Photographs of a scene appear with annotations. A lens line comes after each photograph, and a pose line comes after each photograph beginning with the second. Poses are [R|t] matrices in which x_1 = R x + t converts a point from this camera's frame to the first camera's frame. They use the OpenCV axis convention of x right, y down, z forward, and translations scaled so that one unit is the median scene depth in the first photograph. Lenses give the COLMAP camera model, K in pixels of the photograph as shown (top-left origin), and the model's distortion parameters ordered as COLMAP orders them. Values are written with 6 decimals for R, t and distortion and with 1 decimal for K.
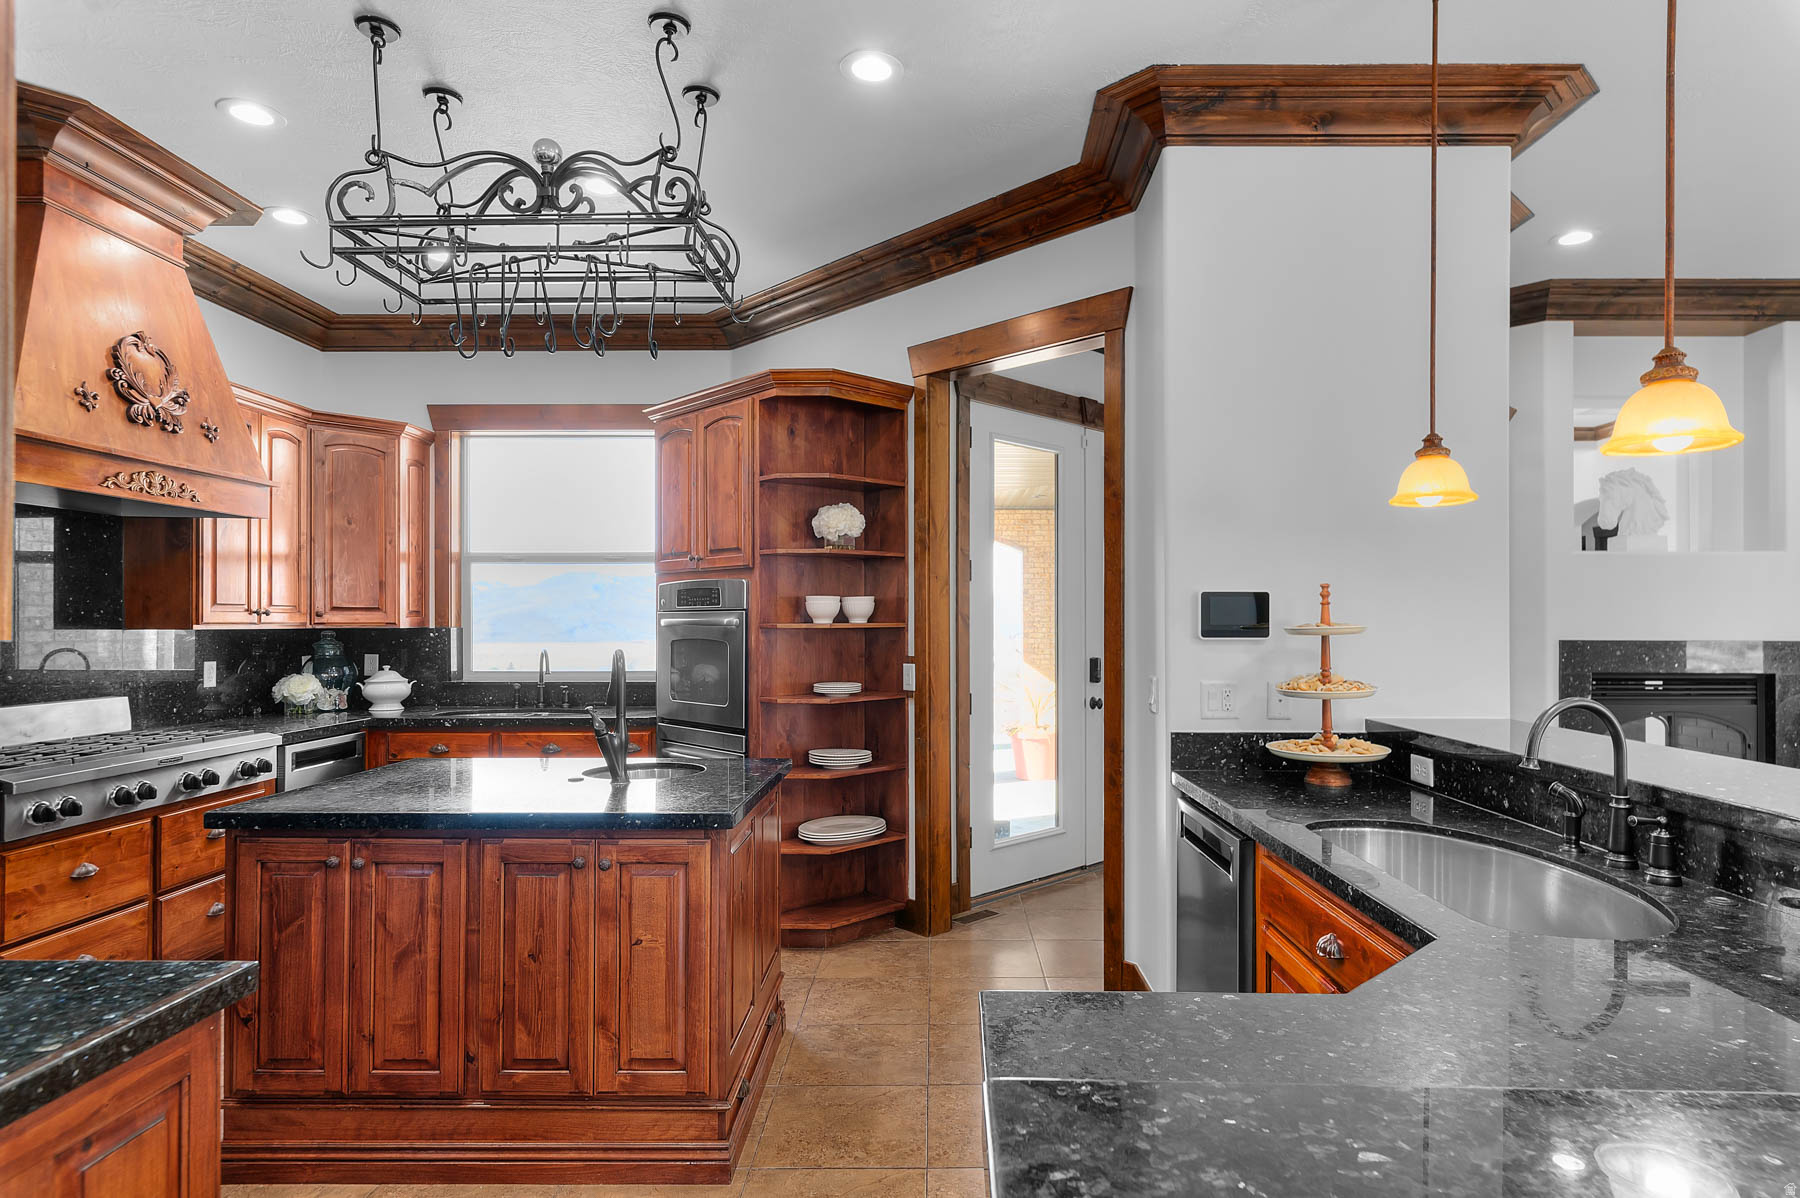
lens RADIAL K [[994.4, 0, 900.4], [0, 994.4, 615.4], [0, 0, 1]] dist [0.005394, 0.001788]
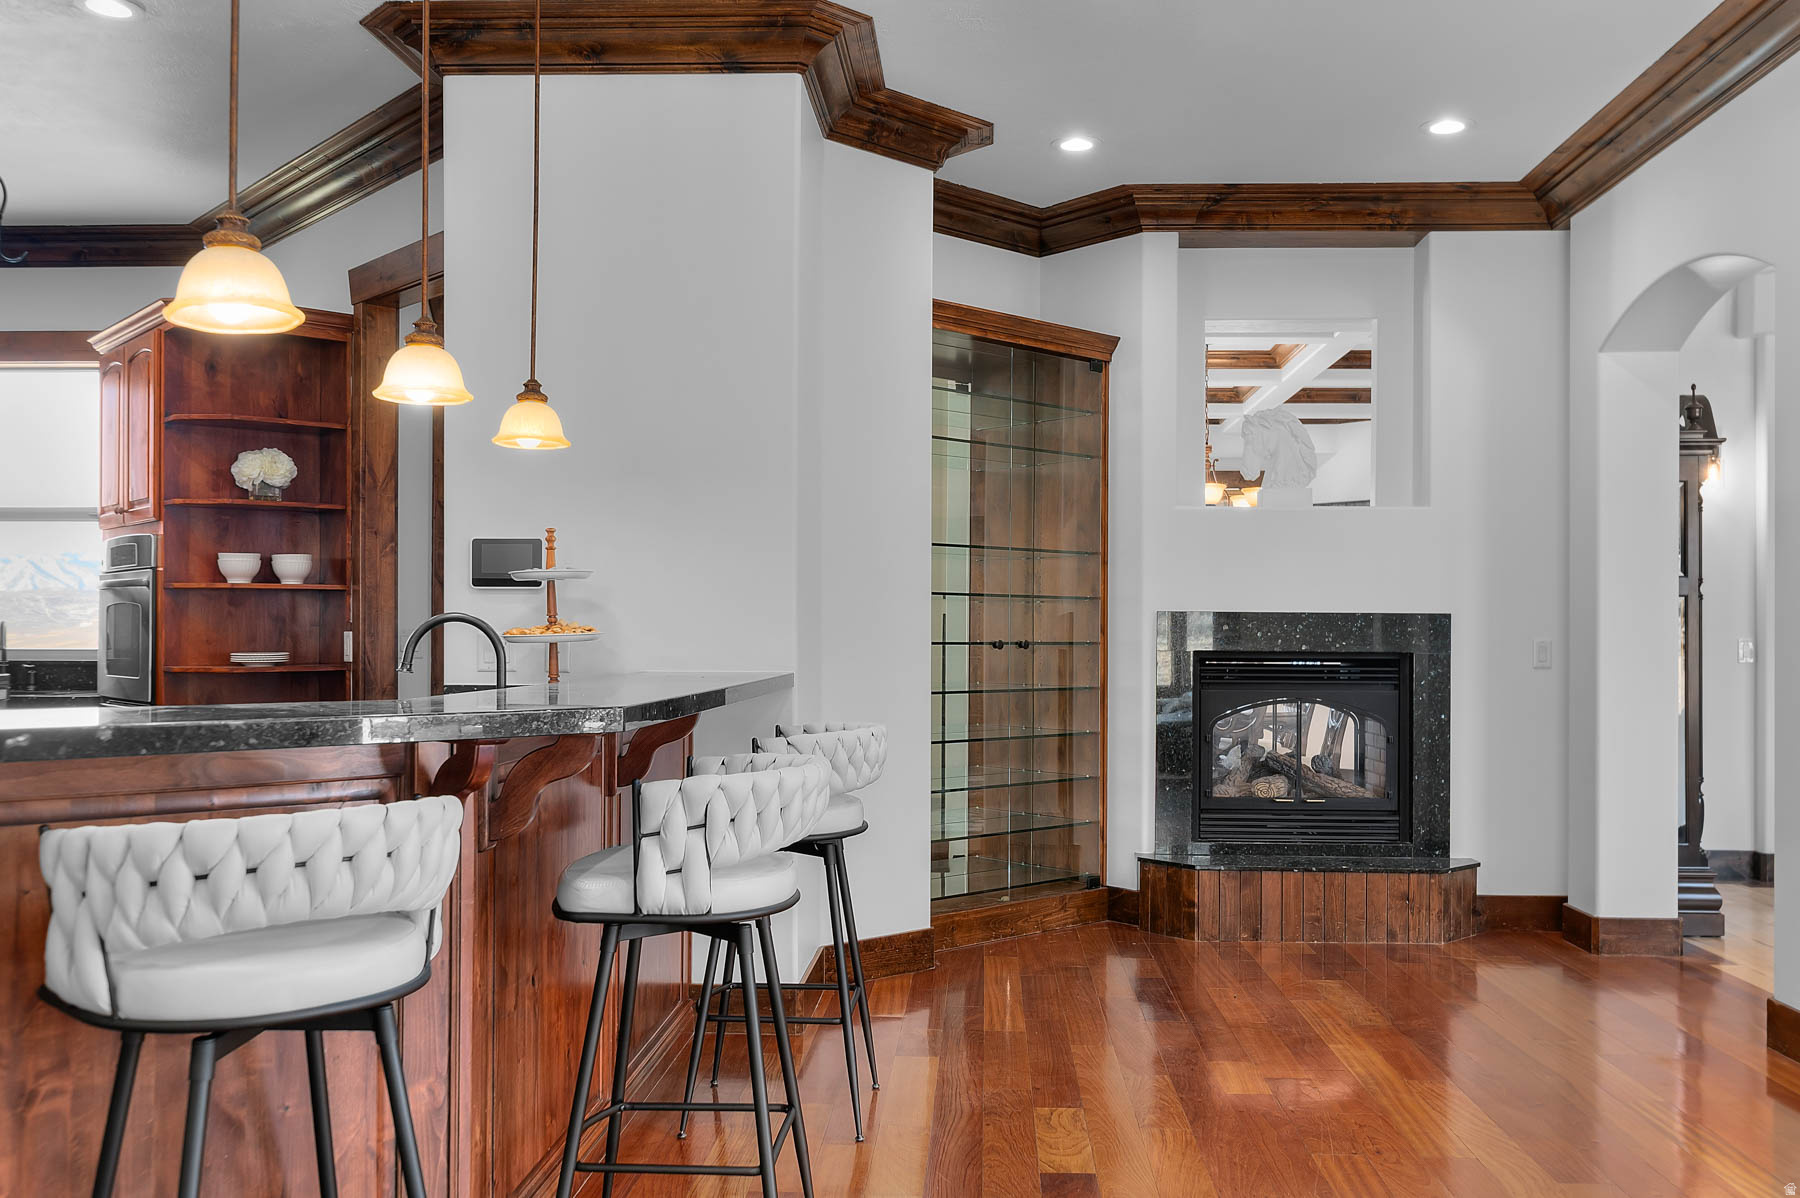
lens RADIAL K [[1524.0, 0, 909.9], [0, 1524.0, 615.0], [0, 0, 1]] dist [0.027409, -0.000161]
pose [[0.999073, 0.004425, -0.042828, 0.566034], [-0.004665, 0.999974, -0.005488, 0.040002], [0.042802, 0.005683, 0.999067, -0.328160]]
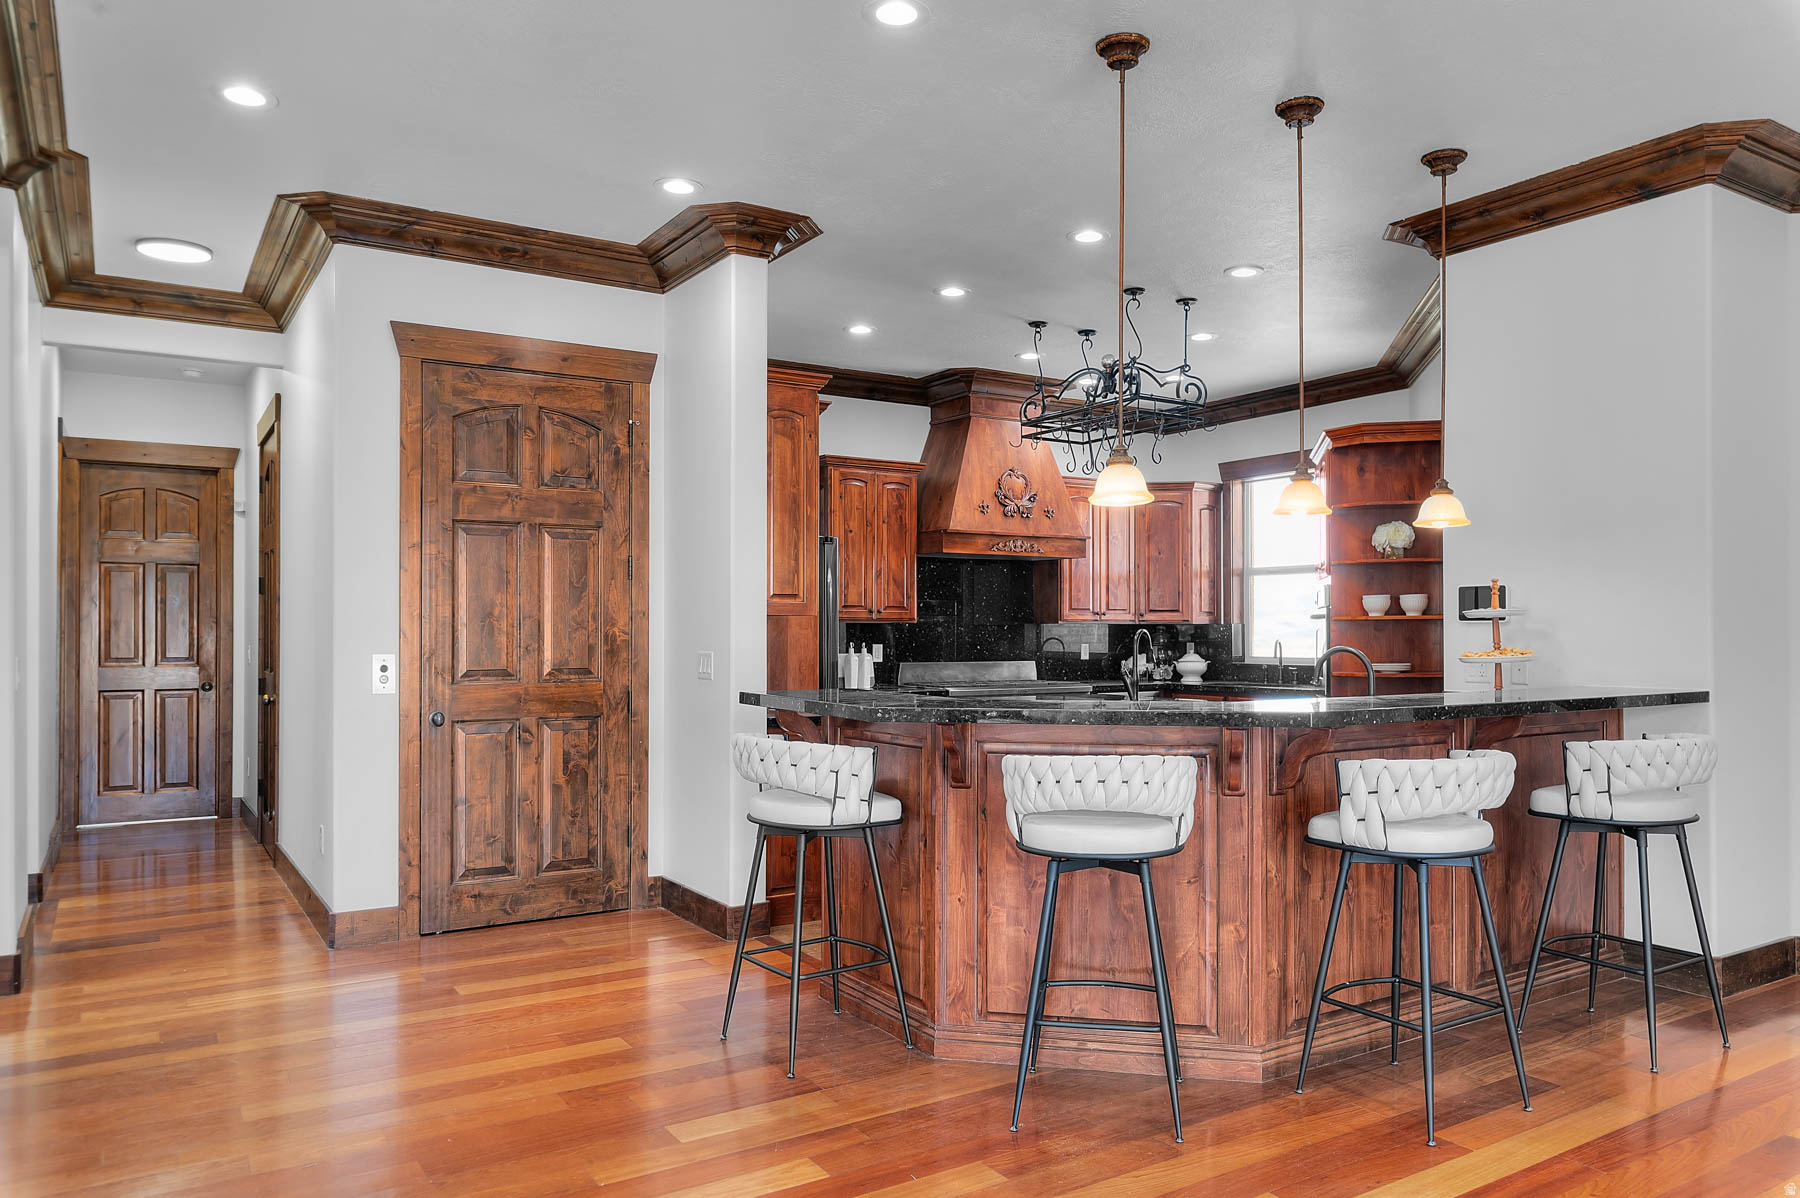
lens RADIAL K [[1242.2, 0, 909.6], [0, 1242.2, 596.6], [0, 0, 1]] dist [-0.007355, -0.001439]
pose [[0.537750, -0.024666, -0.842744, 0.936951], [0.006123, 0.999660, -0.025352, 0.019769], [0.843082, 0.008473, 0.537718, -0.370546]]
